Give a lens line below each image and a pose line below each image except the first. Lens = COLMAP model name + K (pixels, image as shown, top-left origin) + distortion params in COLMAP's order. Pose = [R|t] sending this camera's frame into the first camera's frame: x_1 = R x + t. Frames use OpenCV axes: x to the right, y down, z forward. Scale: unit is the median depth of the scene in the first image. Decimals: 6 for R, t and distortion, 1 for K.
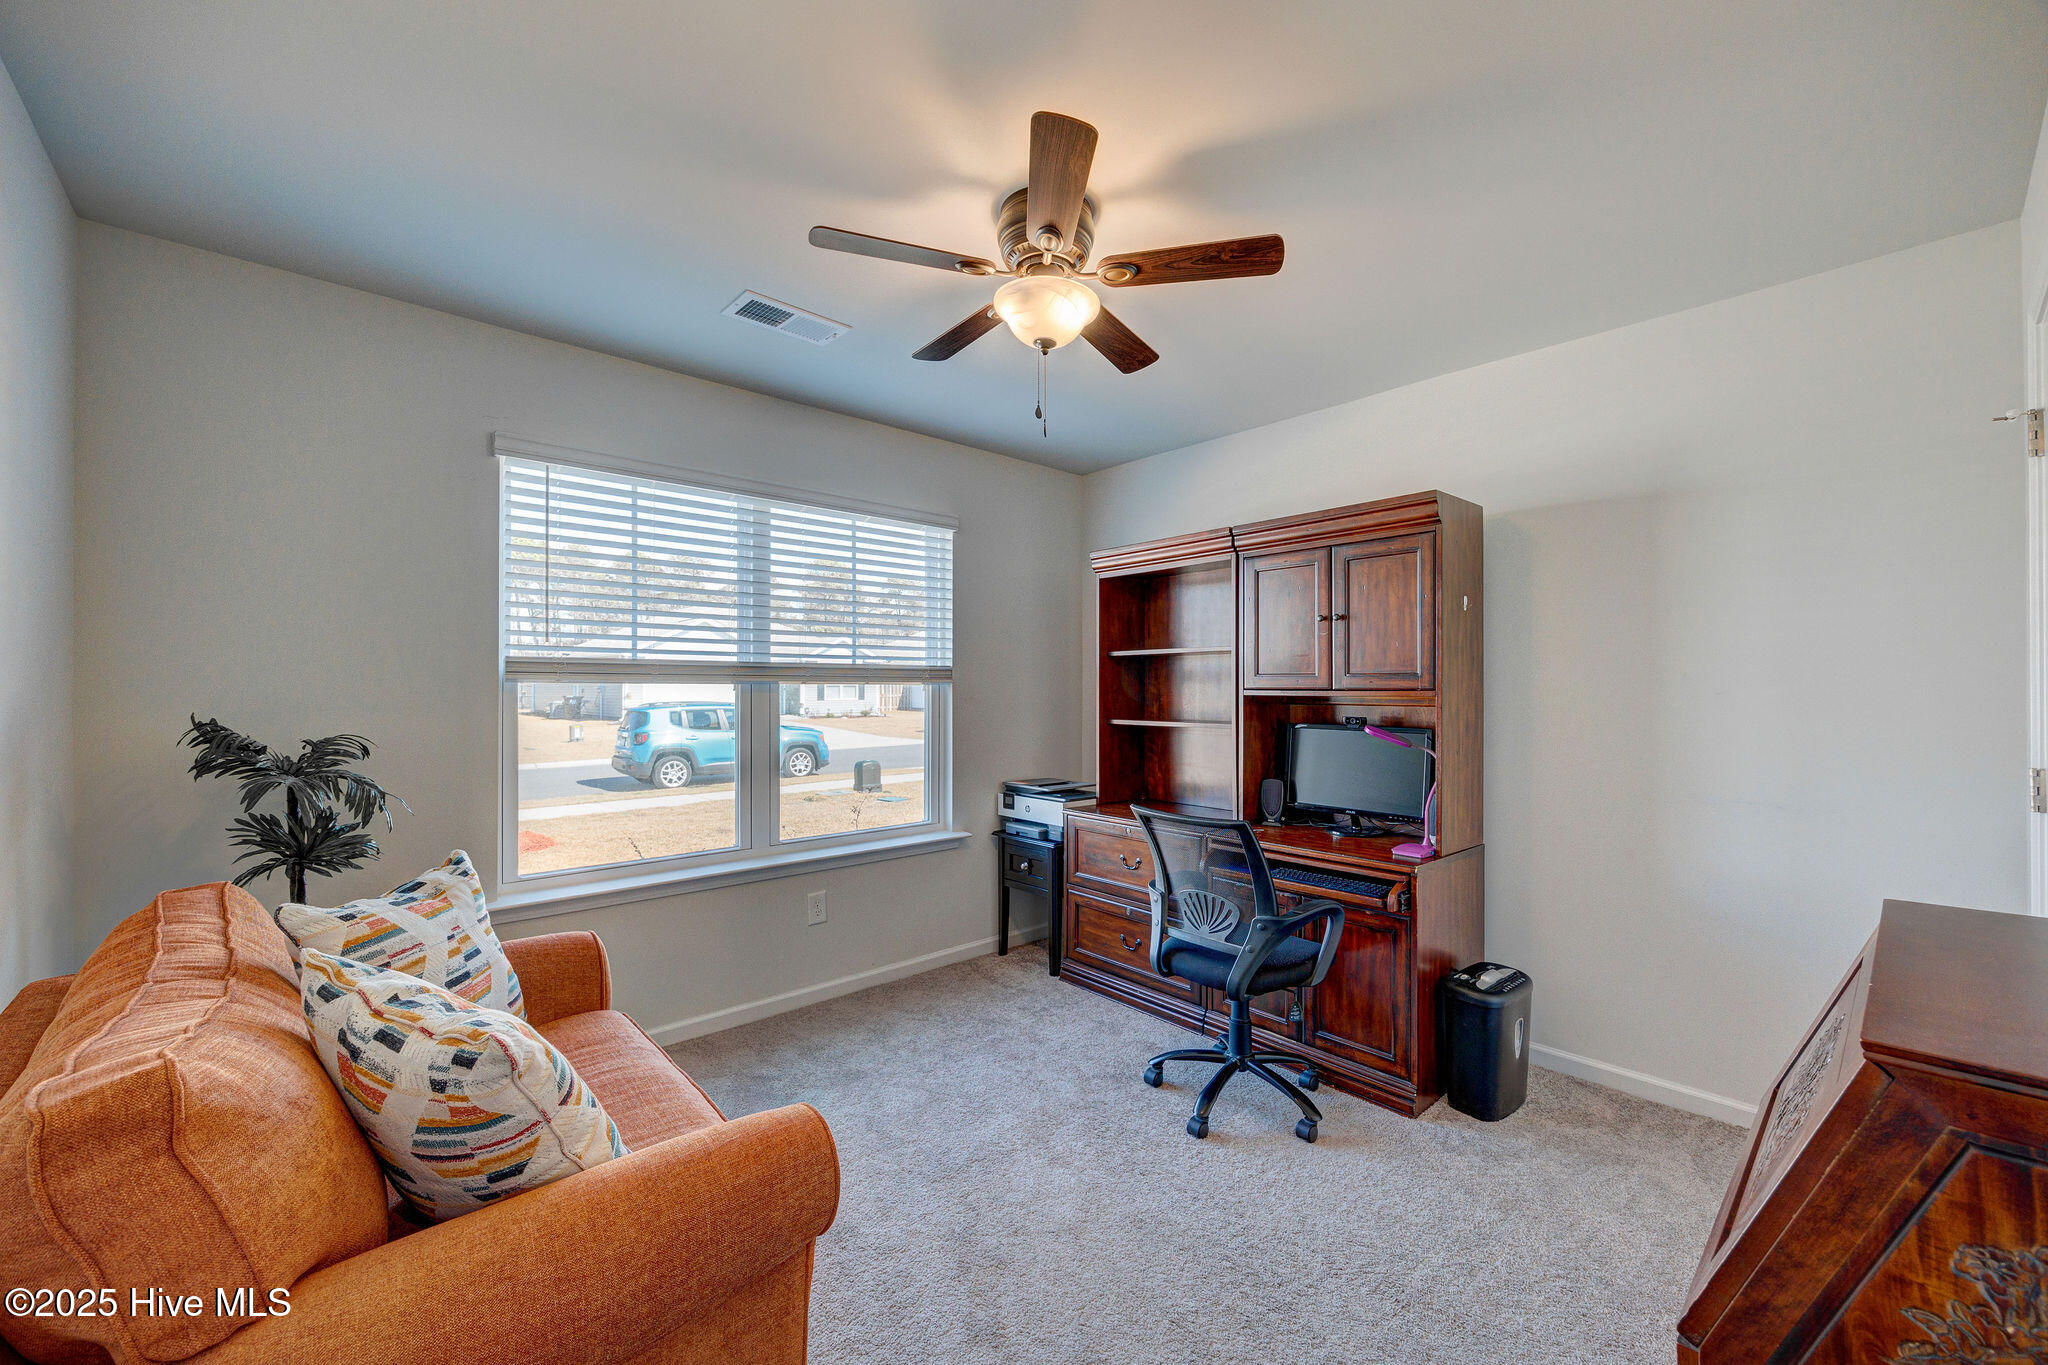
lens RADIAL K [[810.2, 0, 1019.0], [0, 810.2, 681.7], [0, 0, 1]] dist [0.004039, -0.000703]
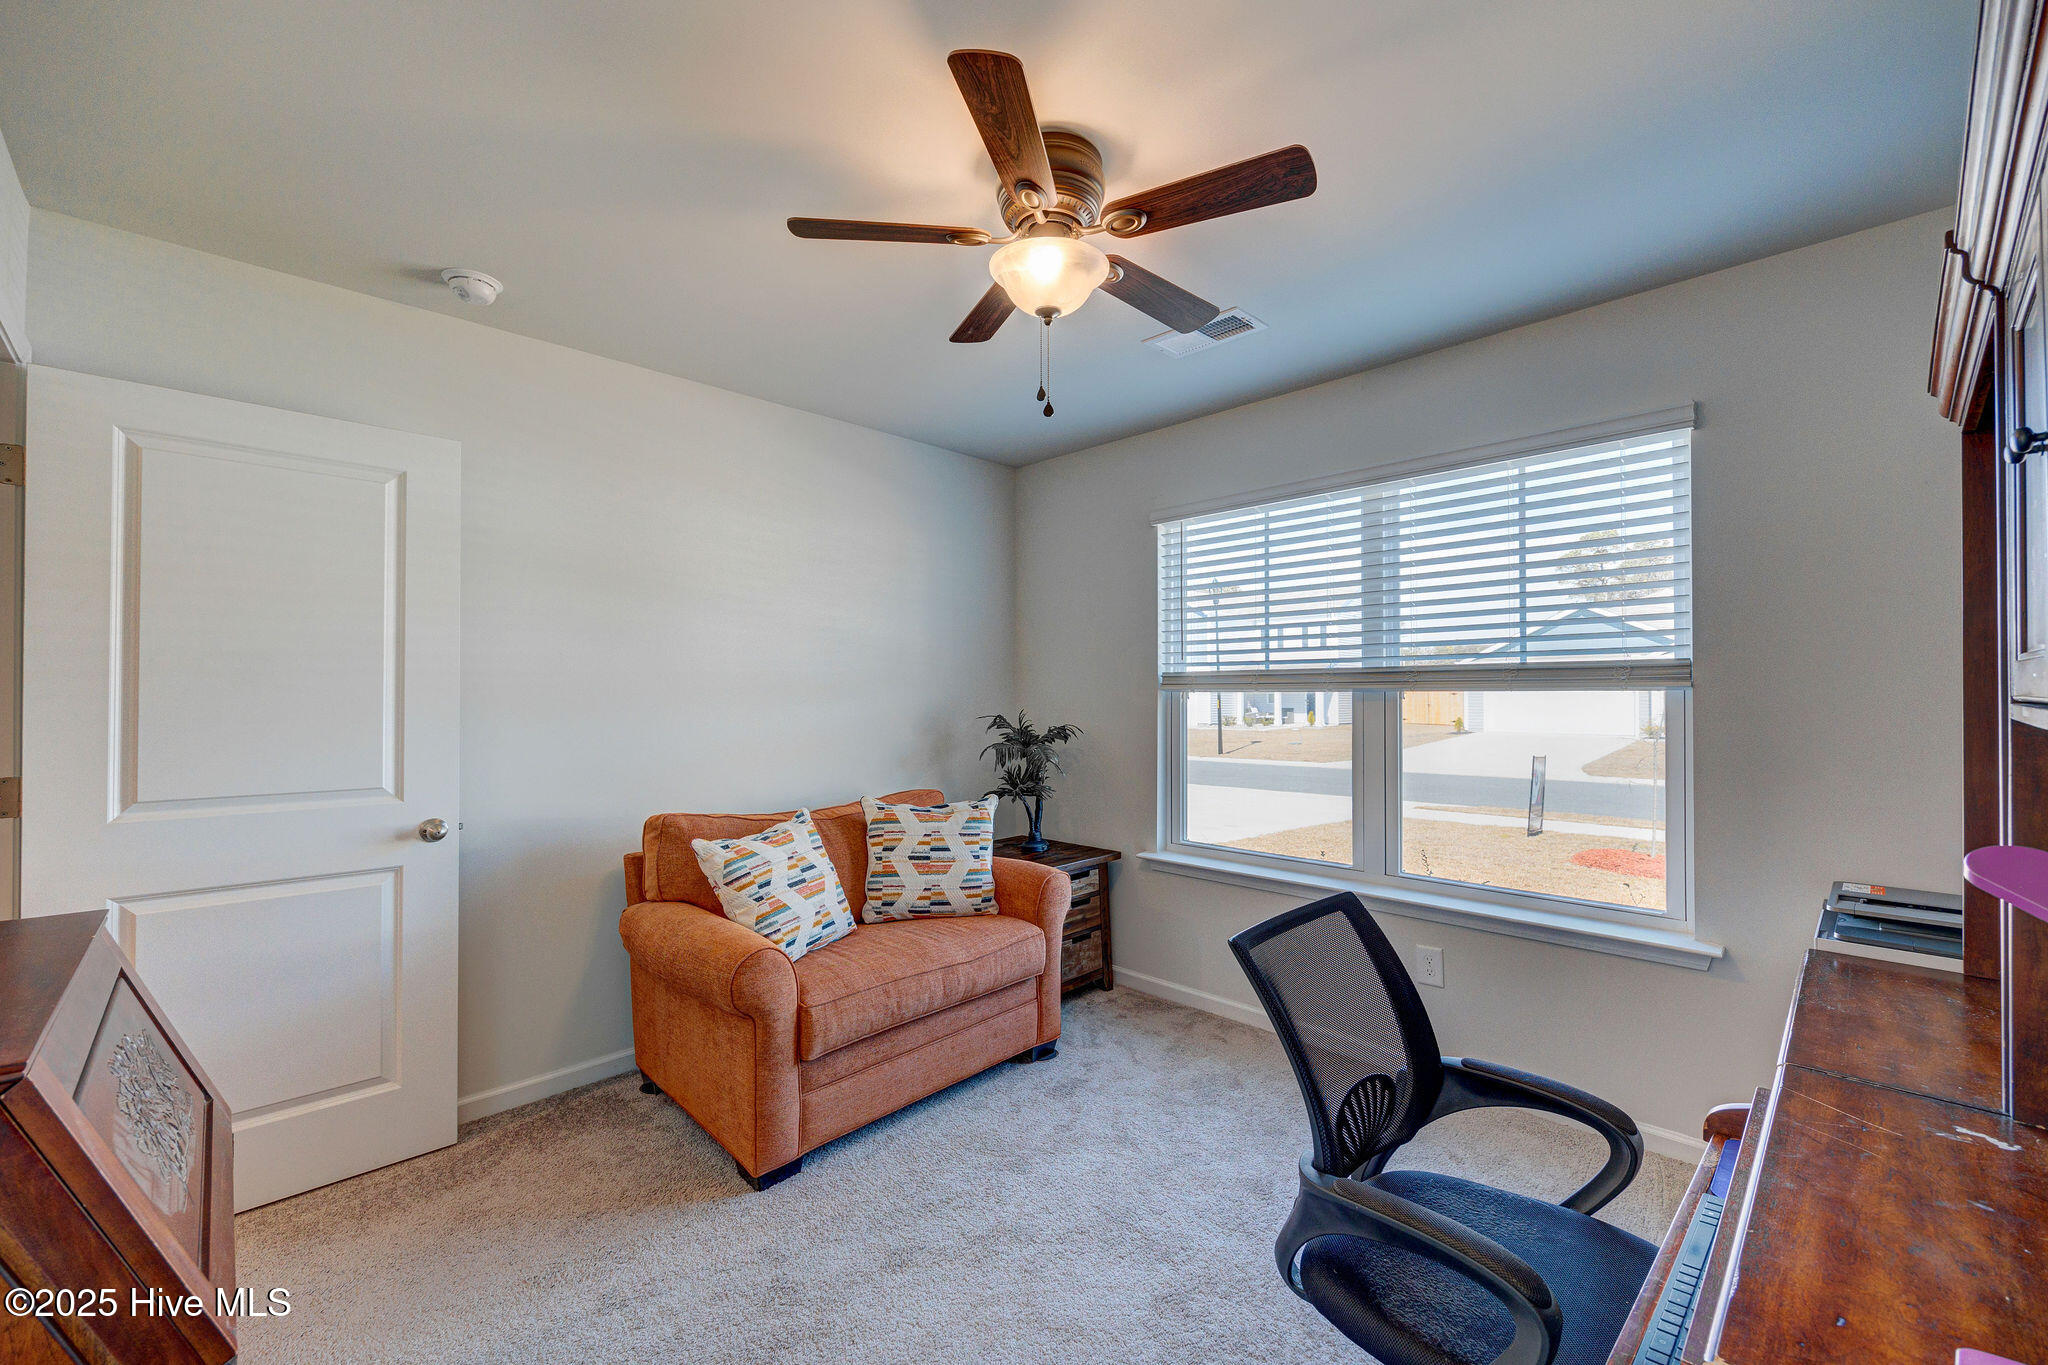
lens RADIAL K [[810.2, 0, 1021.1], [0, 810.2, 693.3], [0, 0, 1]] dist [0.004039, -0.000703]
pose [[0.067075, -0.003101, -0.997743, 0.555385], [0.010188, 0.999945, -0.002423, 0.003190], [0.997696, -0.010002, 0.067103, 0.546870]]
